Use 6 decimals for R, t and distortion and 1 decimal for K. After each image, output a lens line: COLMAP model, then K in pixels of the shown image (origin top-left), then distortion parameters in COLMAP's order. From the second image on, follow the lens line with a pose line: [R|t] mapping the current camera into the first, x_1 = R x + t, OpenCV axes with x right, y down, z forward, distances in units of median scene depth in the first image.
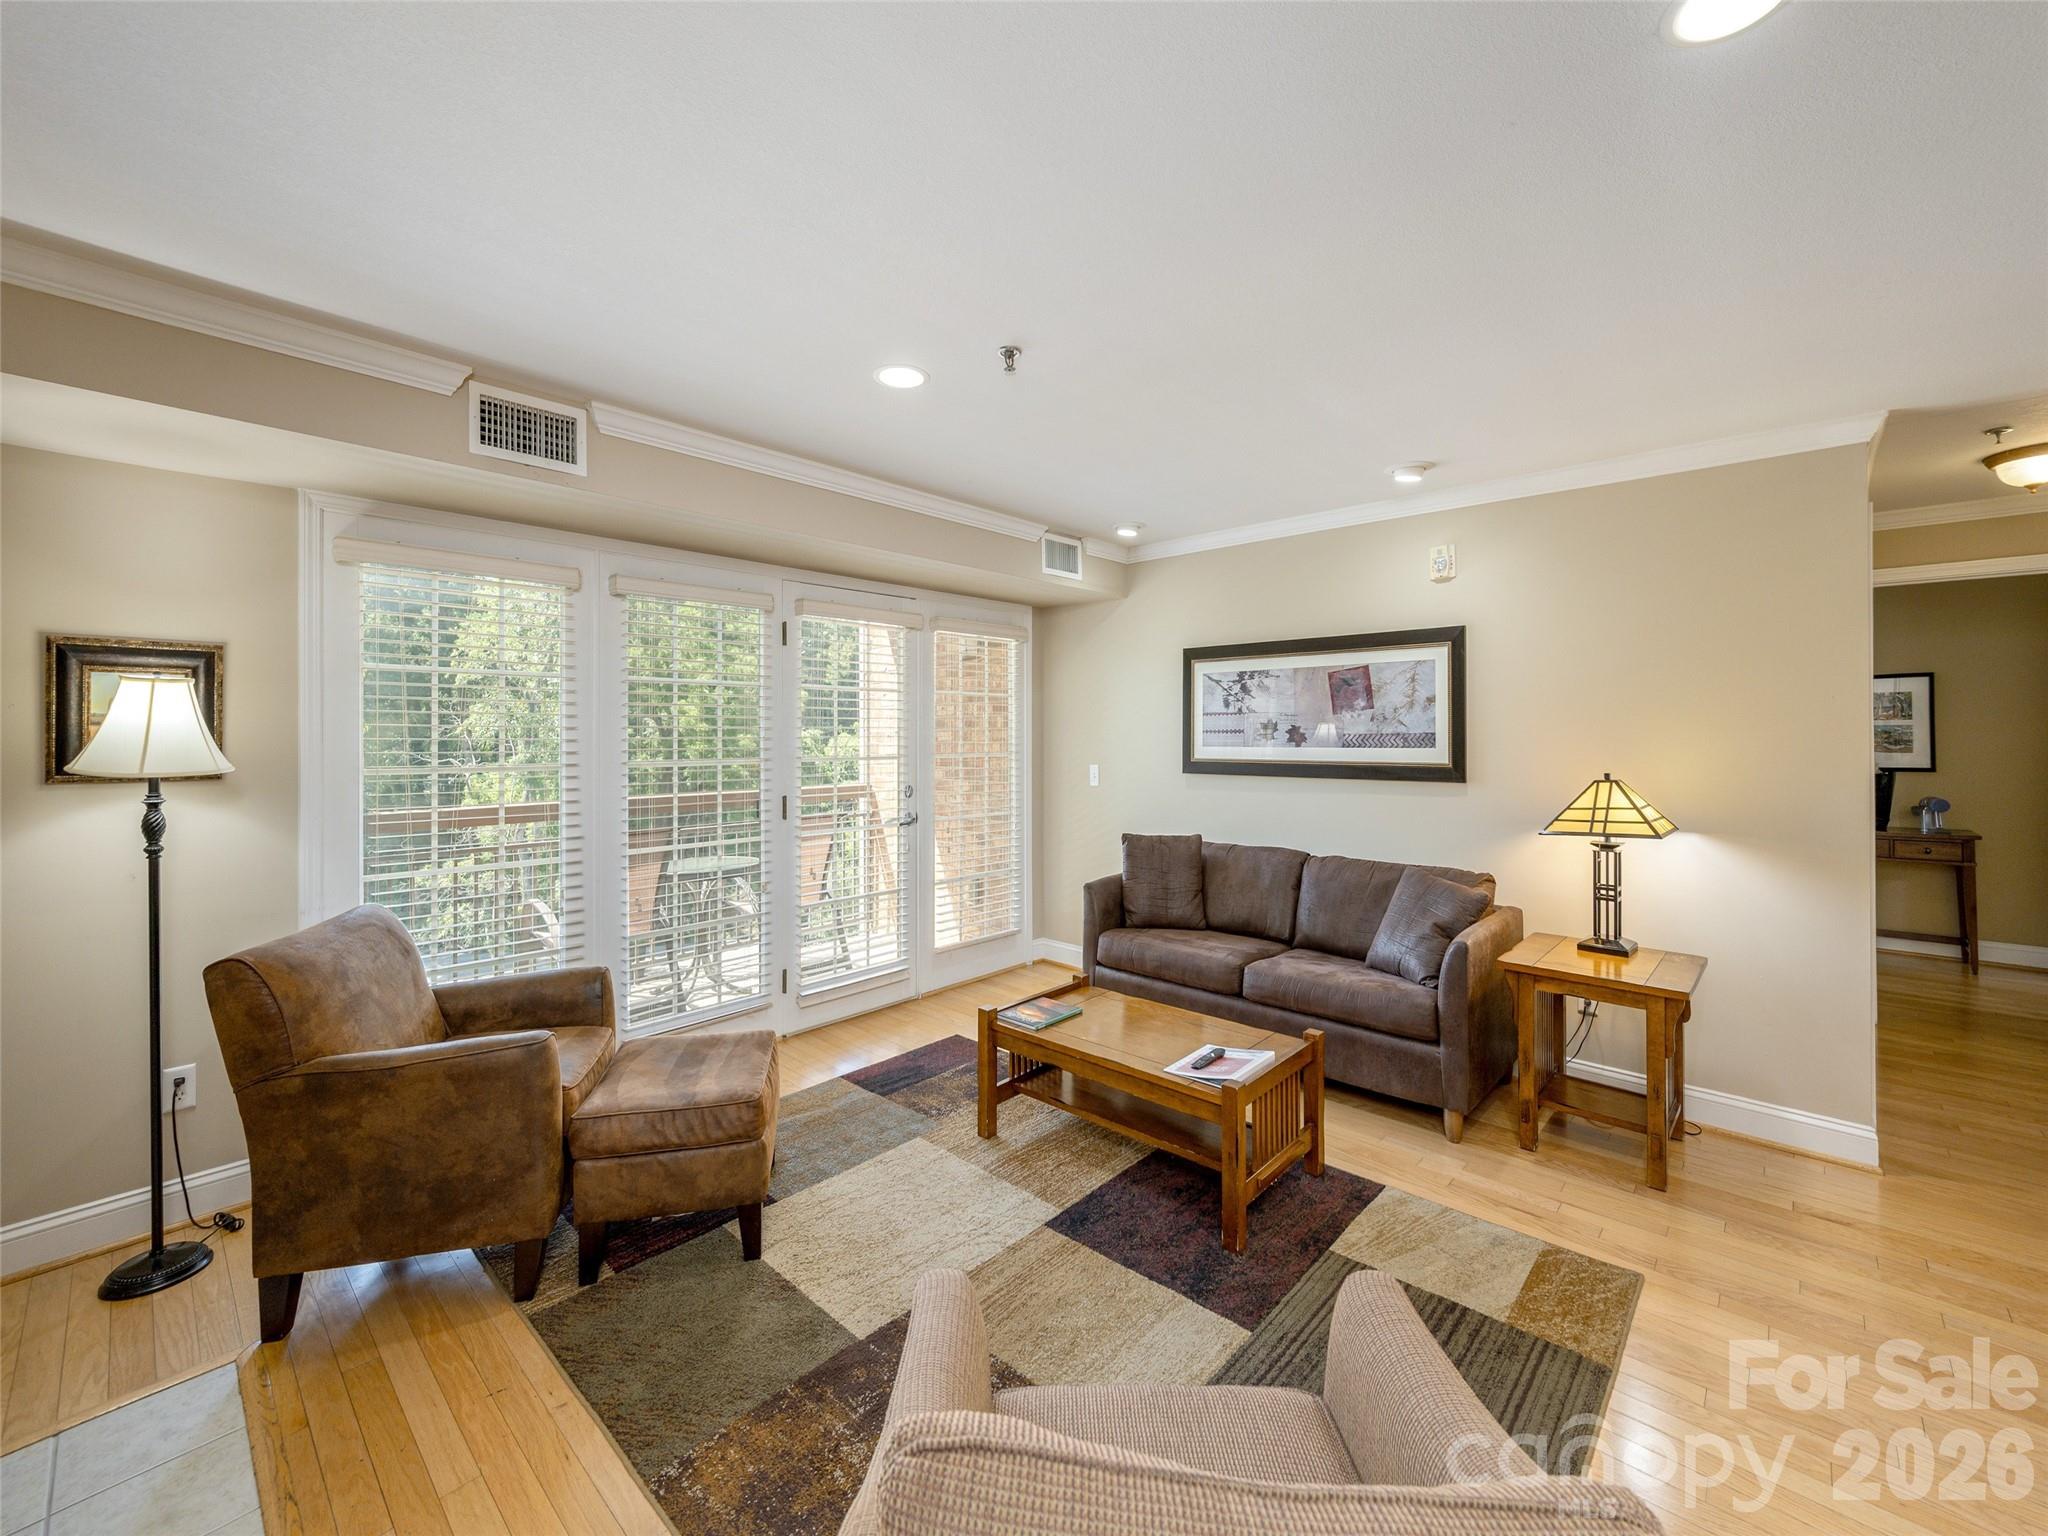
lens RADIAL K [[861.3, 0, 1026.2], [0, 861.3, 739.5], [0, 0, 1]] dist [-0.000021, 0.000101]
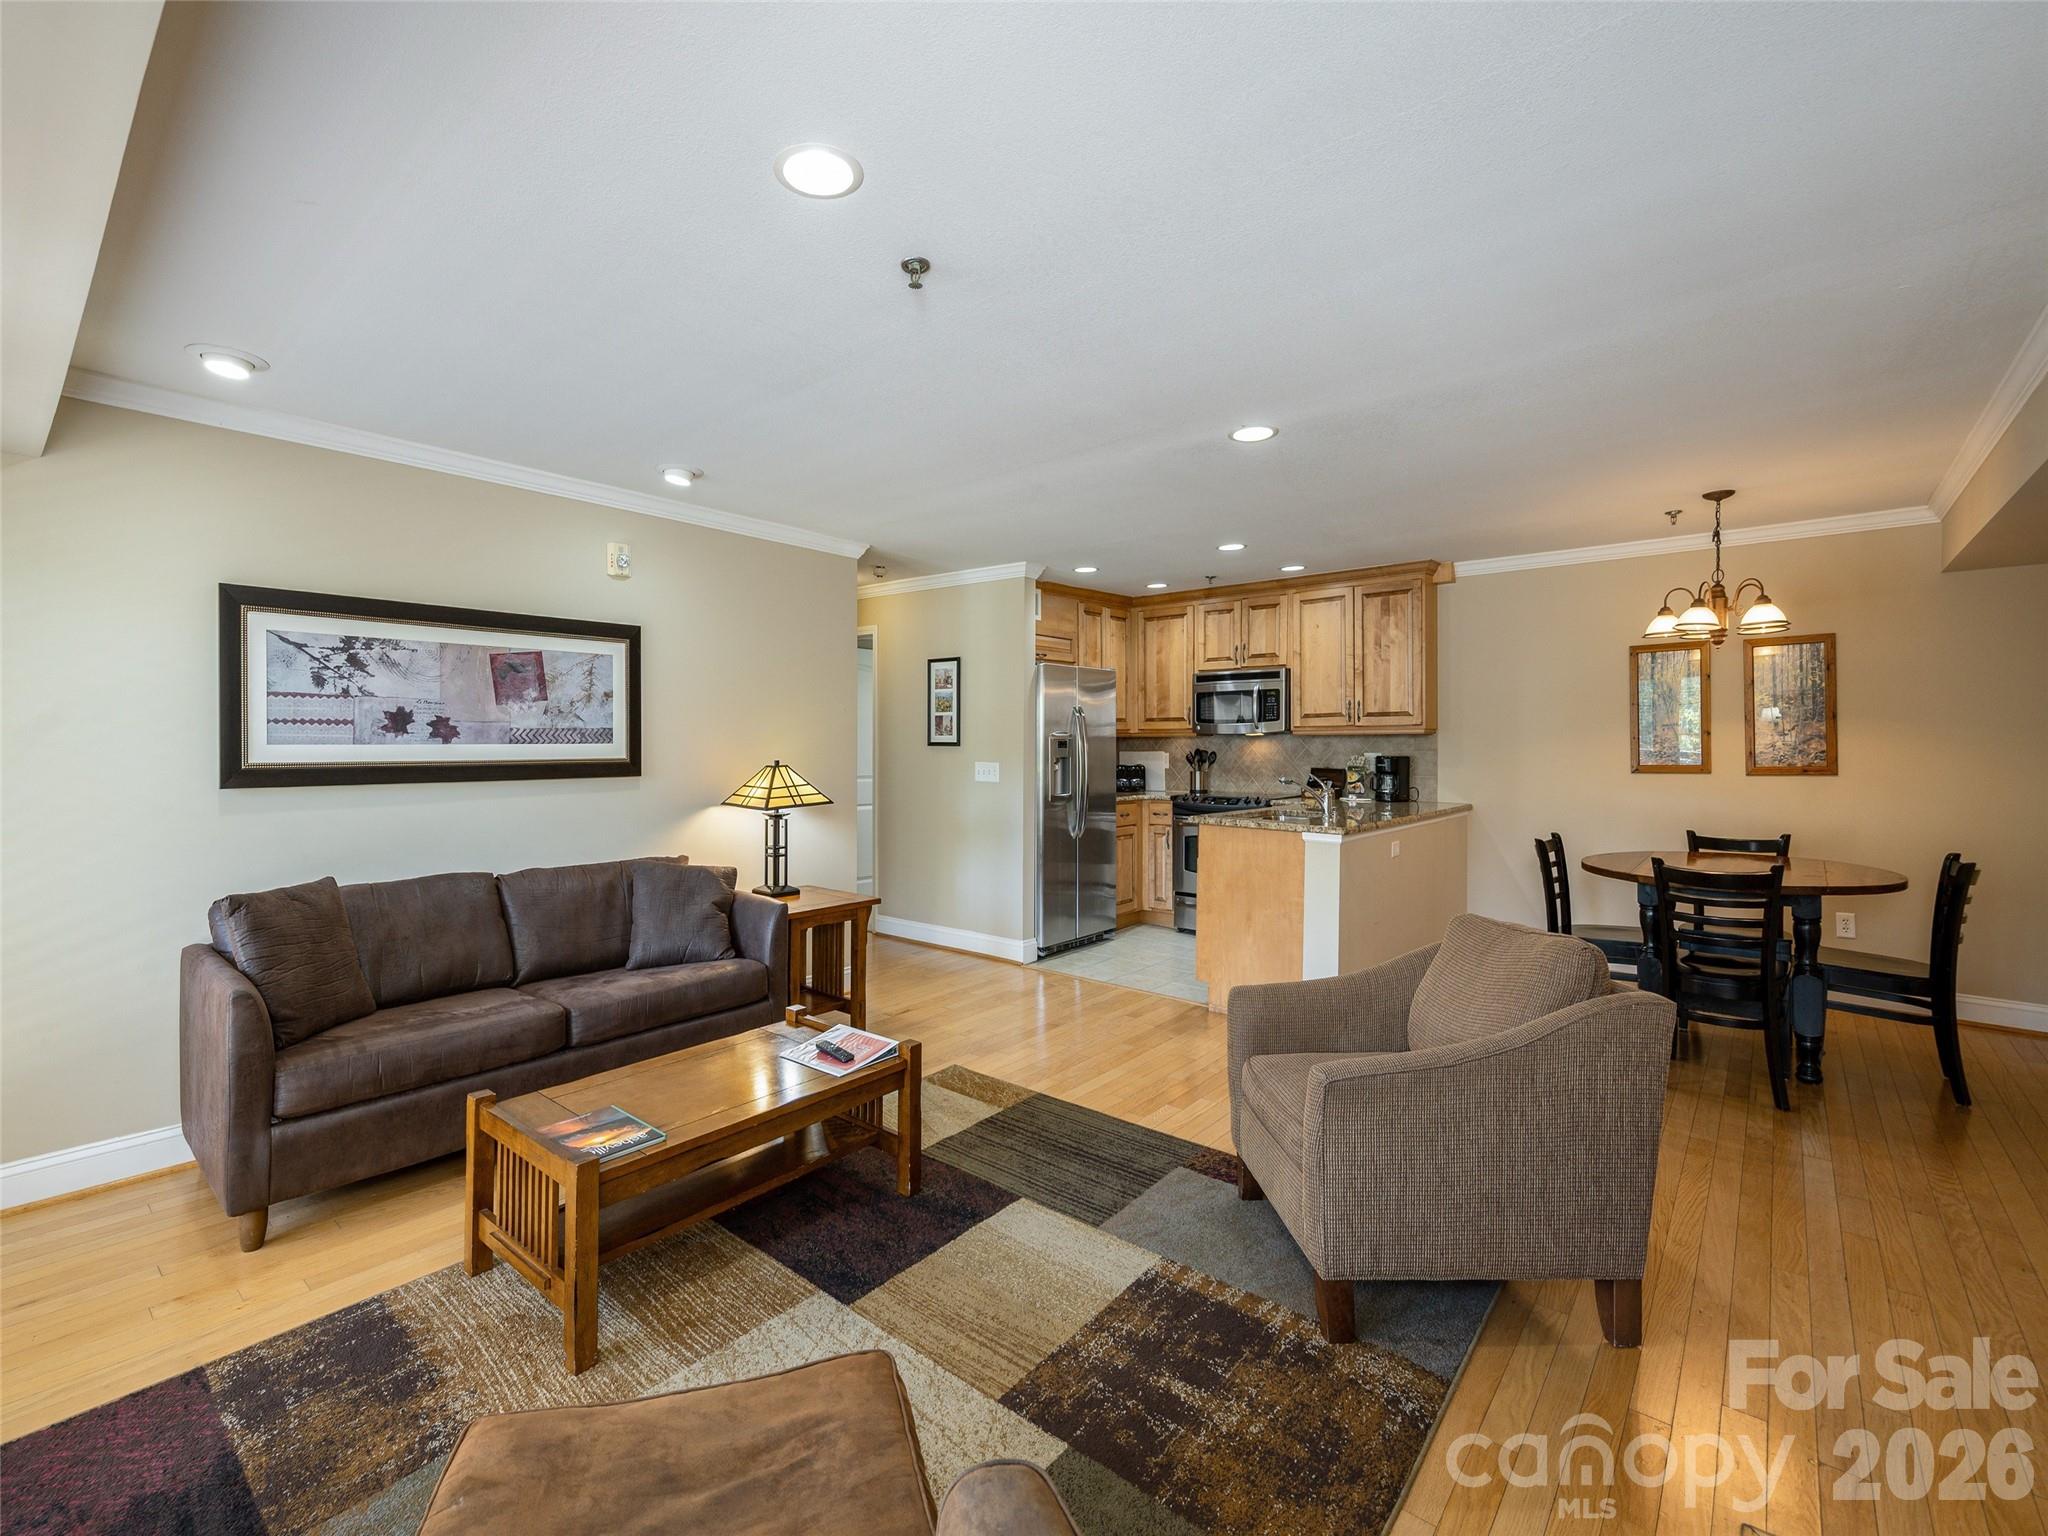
lens RADIAL K [[1037.2, 0, 812.7], [0, 1037.2, 744.8], [0, 0, 1]] dist [-0.000932, -0.000073]
pose [[-0.023039, 0.002265, 0.999732, -0.735358], [0.004441, 0.999988, -0.002163, 0.015413], [-0.999725, 0.004390, -0.023049, 0.786745]]
